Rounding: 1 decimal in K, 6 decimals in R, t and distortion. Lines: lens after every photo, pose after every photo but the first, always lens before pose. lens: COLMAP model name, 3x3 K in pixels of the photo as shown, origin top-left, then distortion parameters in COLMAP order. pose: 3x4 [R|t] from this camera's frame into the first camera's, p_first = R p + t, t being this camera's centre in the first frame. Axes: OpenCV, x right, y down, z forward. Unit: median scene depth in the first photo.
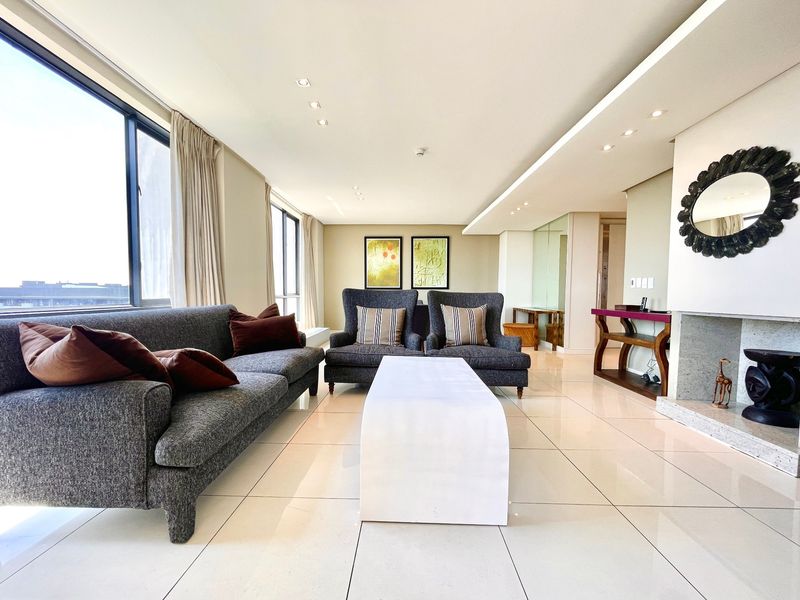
lens RADIAL K [[344.0, 0, 398.4], [0, 344.0, 309.7], [0, 0, 1]] dist [0.001782, 0.000194]
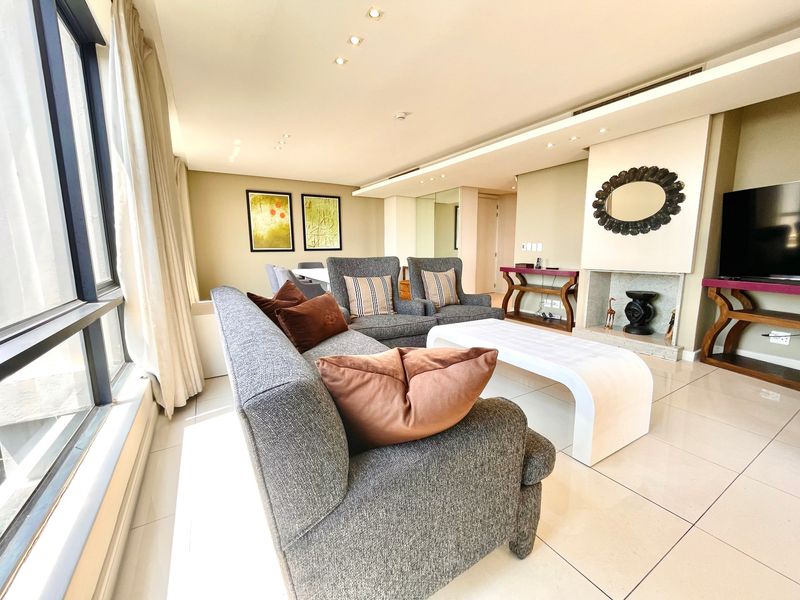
lens RADIAL K [[328.5, 0, 400.1], [0, 328.5, 297.6], [0, 0, 1]] dist [-0.000659, 0.000022]
pose [[0.843361, -0.092361, 0.529350, -0.479191], [0.037870, 0.992884, 0.112904, -0.047998], [-0.536011, -0.075172, 0.840858, 0.175000]]
